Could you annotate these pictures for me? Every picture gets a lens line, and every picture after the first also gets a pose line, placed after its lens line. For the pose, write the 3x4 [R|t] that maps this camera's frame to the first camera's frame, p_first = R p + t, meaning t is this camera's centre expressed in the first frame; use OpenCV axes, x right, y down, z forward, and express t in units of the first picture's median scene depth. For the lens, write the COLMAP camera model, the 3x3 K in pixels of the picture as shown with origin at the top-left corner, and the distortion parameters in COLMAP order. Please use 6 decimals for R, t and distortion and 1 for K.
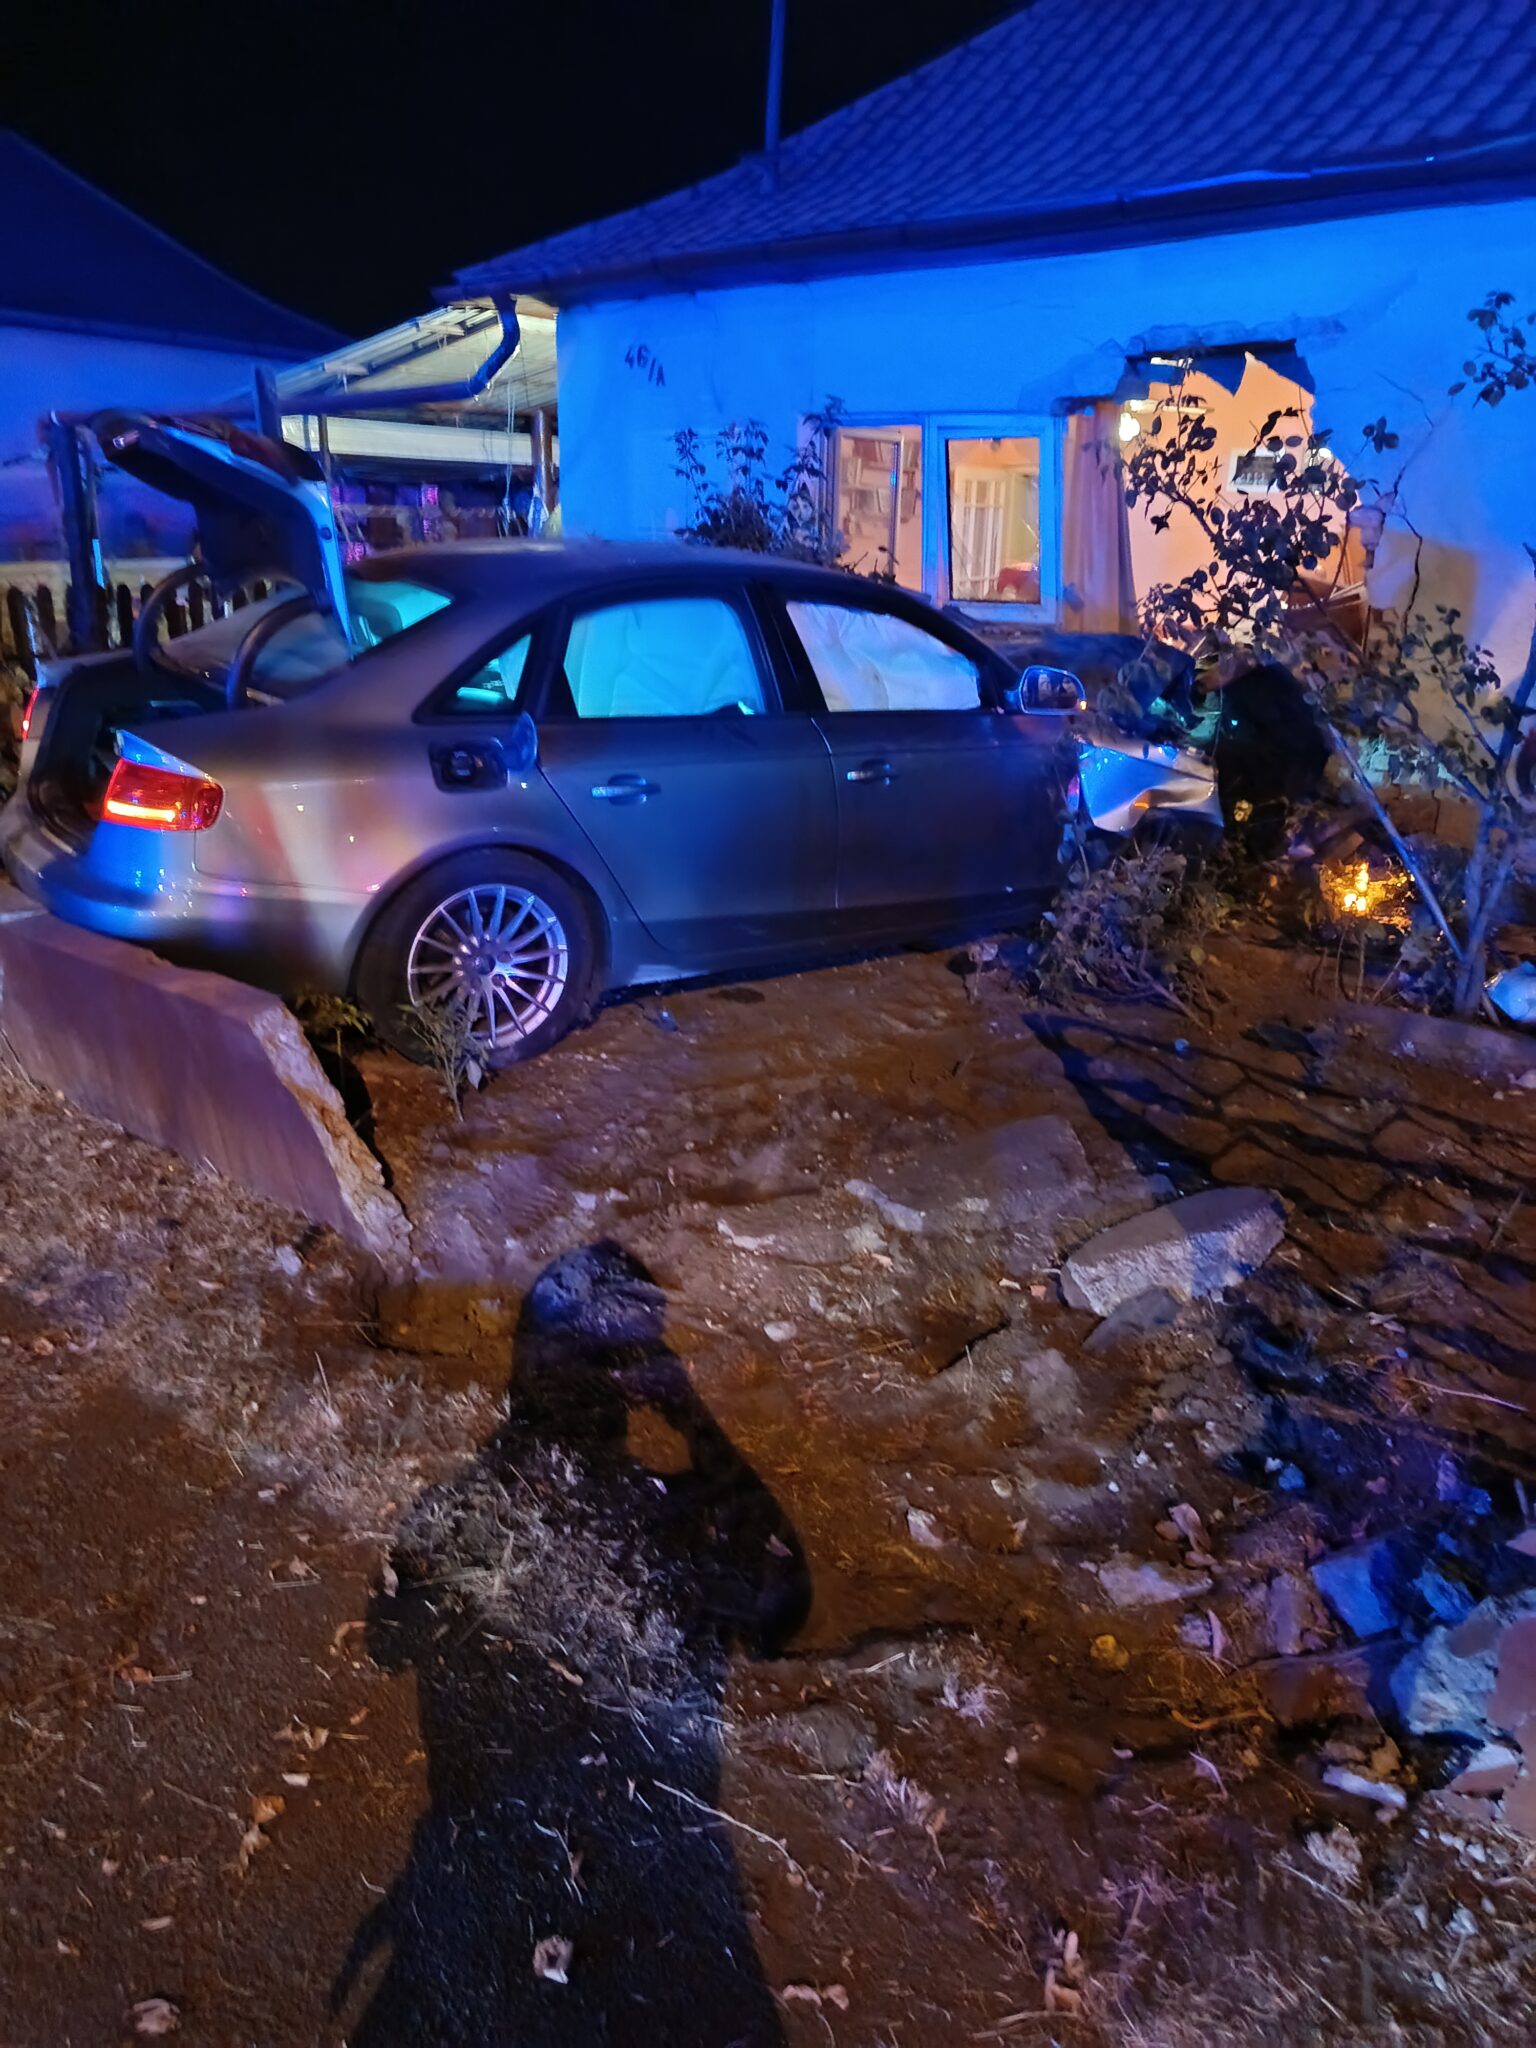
lens RADIAL K [[1480.3, 0, 768.0], [0, 1480.3, 1024.0], [0, 0, 1]] dist [0.005004, -0.001659]
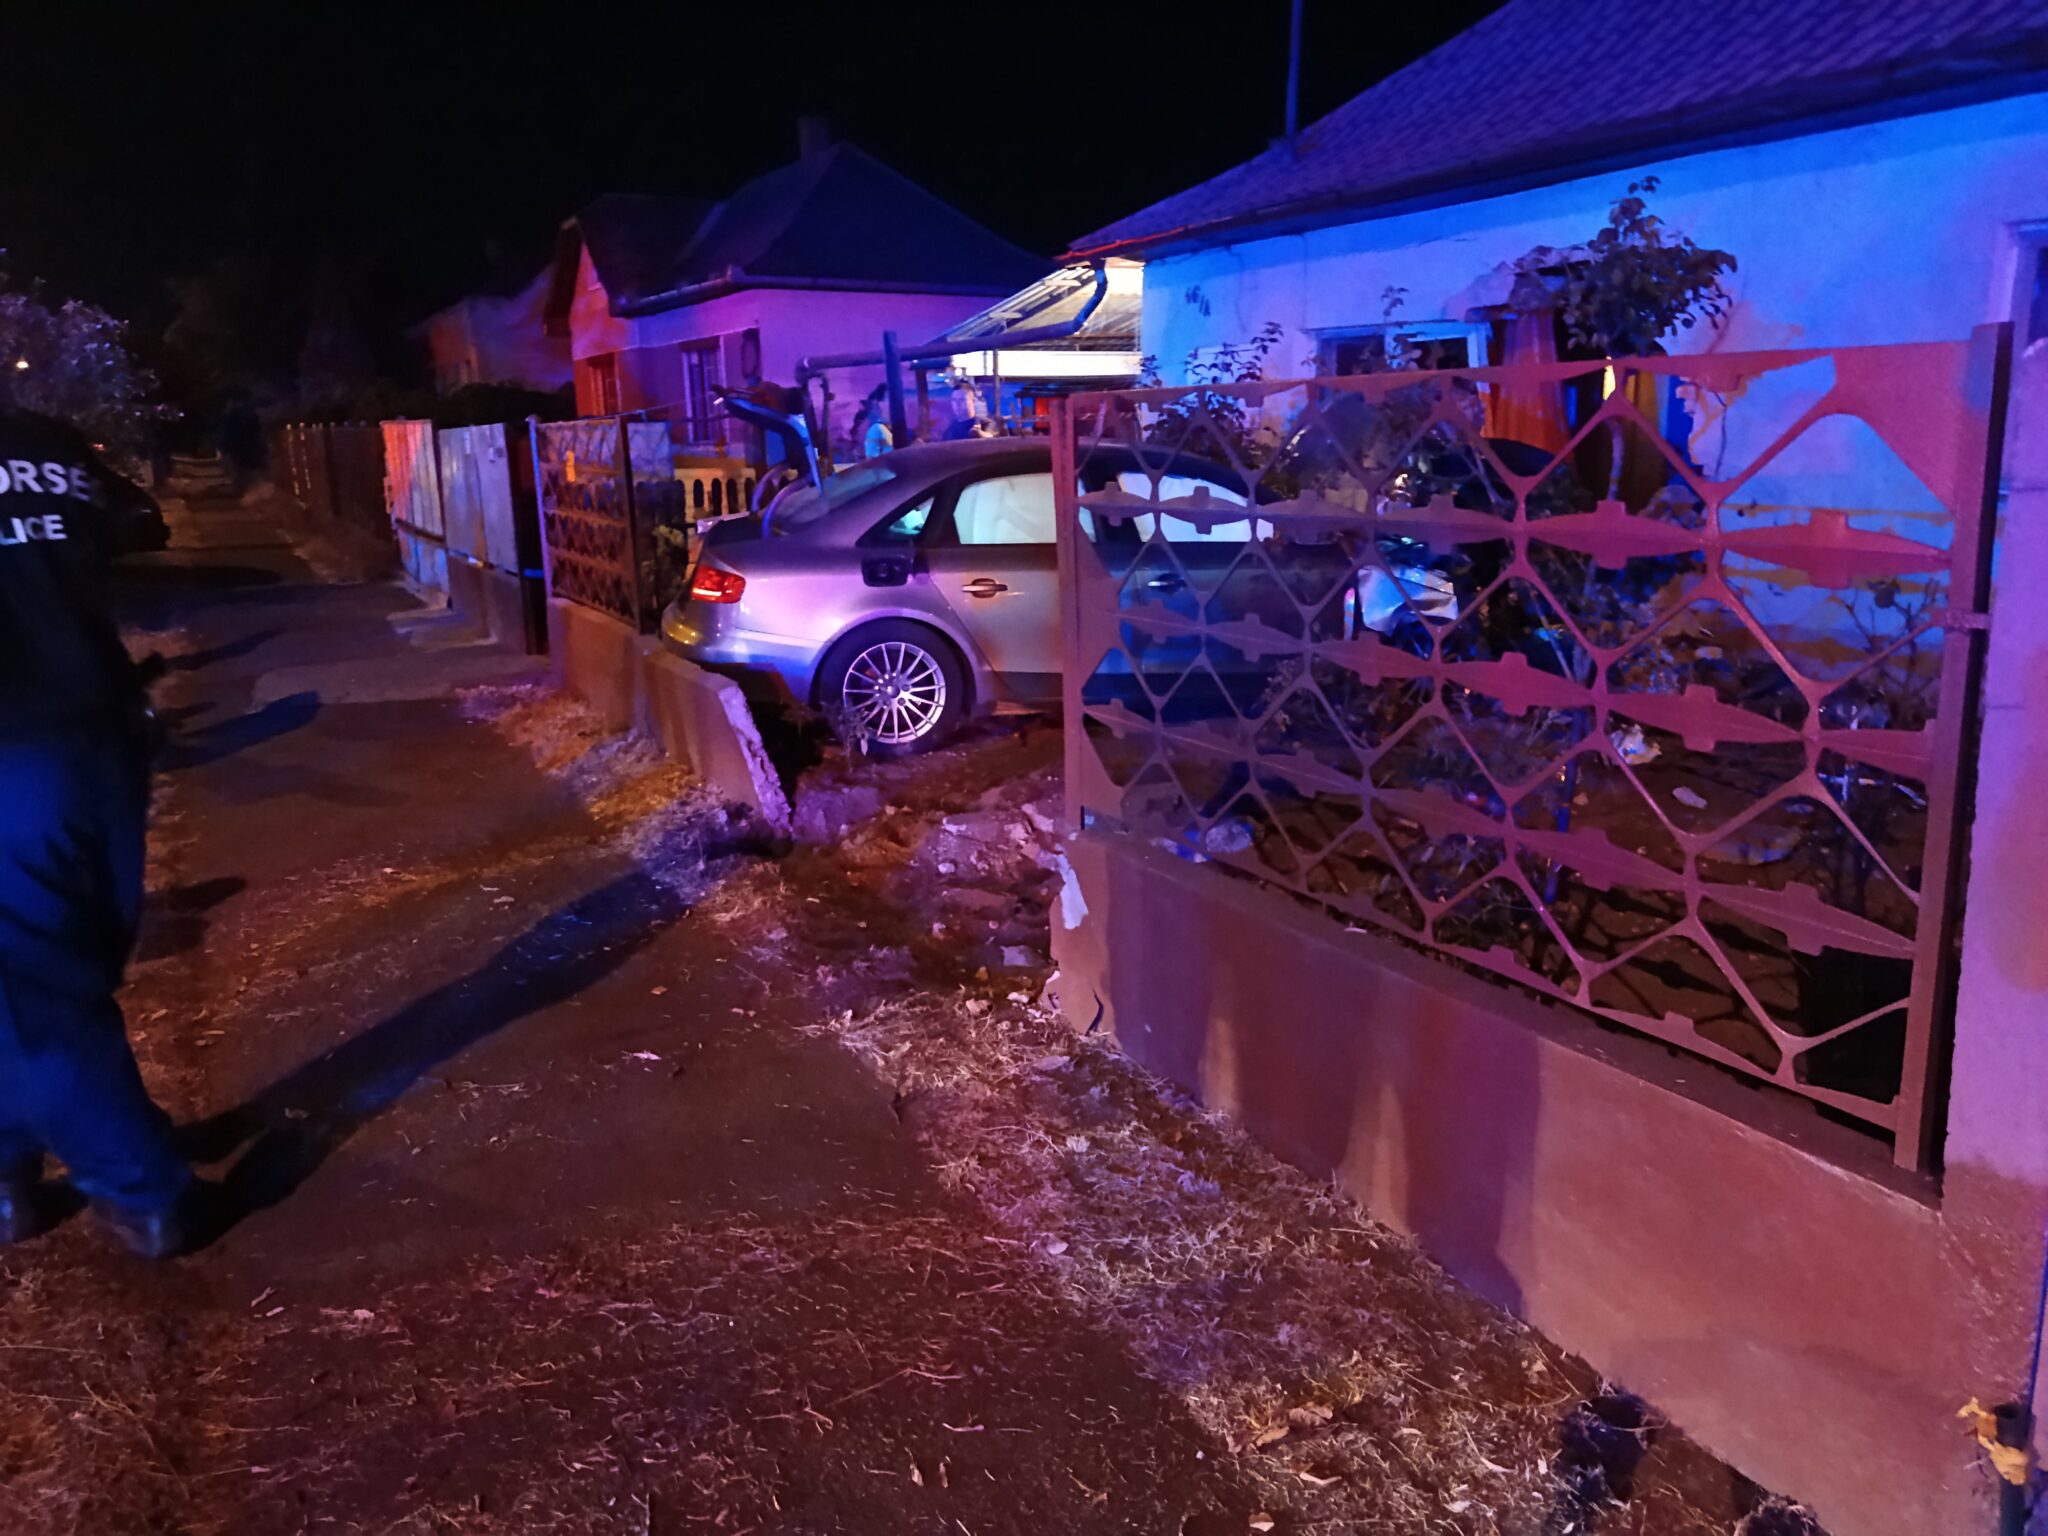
lens RADIAL K [[1480.3, 0, 930.4], [0, 1480.3, 765.6], [0, 0, 1]] dist [0.005004, -0.001659]
pose [[0.910323, 0.052422, -0.410566, 0.354689], [-0.090443, 0.993169, -0.073723, 0.107221], [0.403896, 0.104244, 0.908846, -0.320597]]
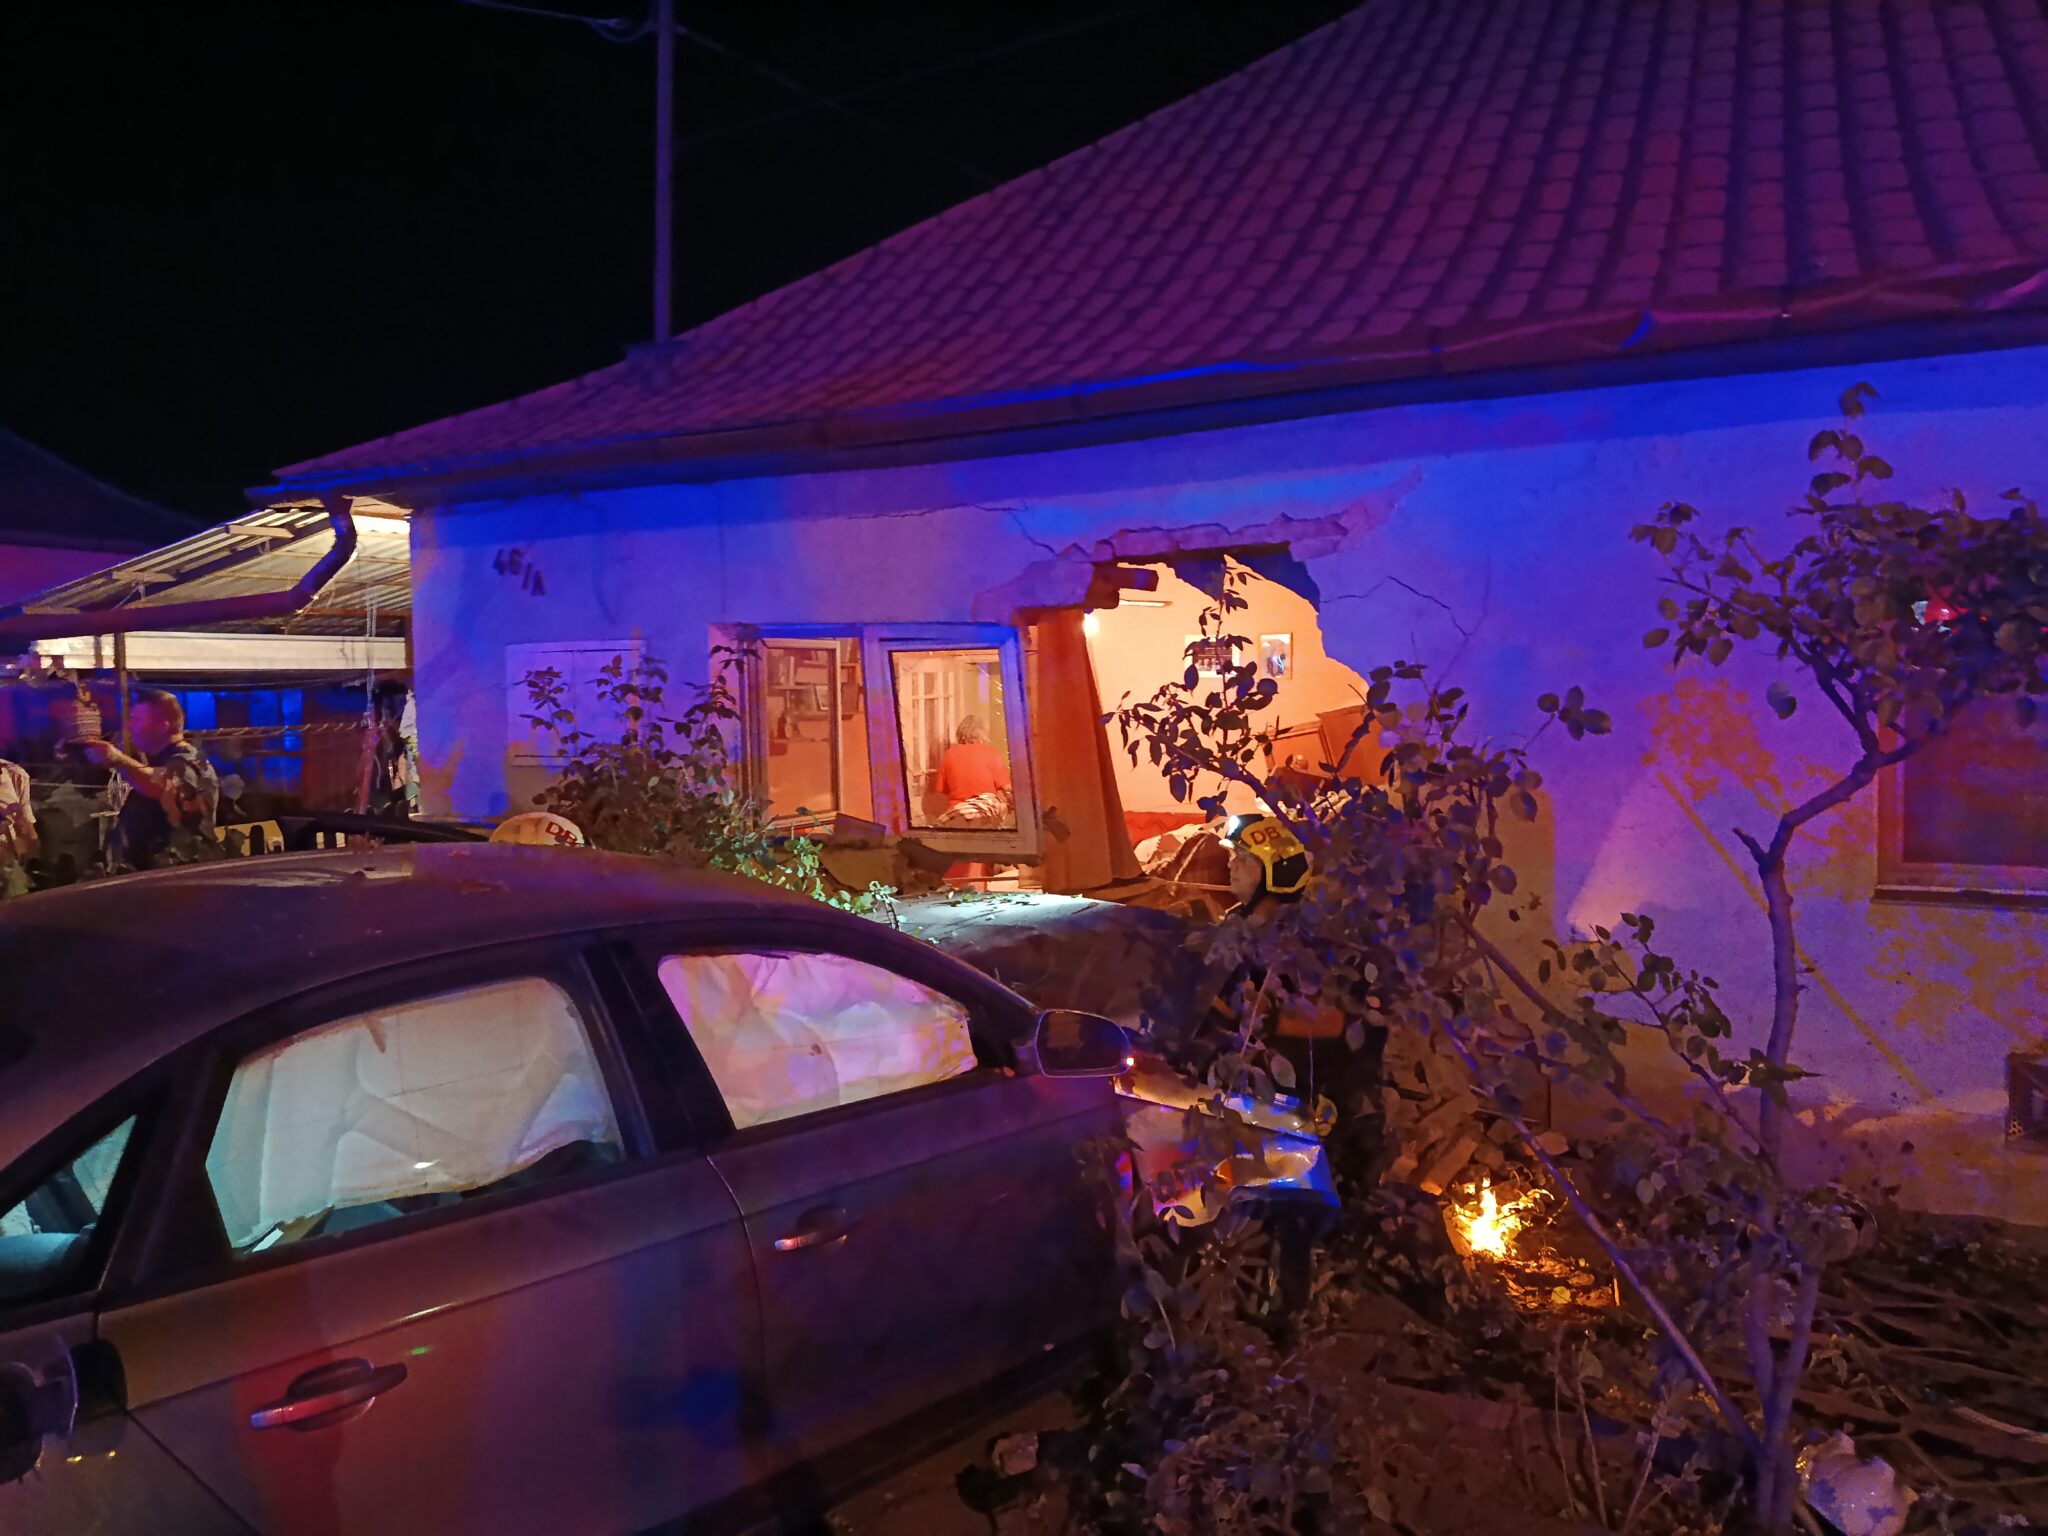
lens RADIAL K [[1441.4, 0, 1020.1], [0, 1441.4, 739.3], [0, 0, 1]] dist [0.133418, -0.206111]
pose [[0.978203, -0.045762, 0.202547, 0.029115], [0.099527, 0.959398, -0.263911, -0.149669], [-0.182246, 0.278317, 0.943041, 0.274260]]
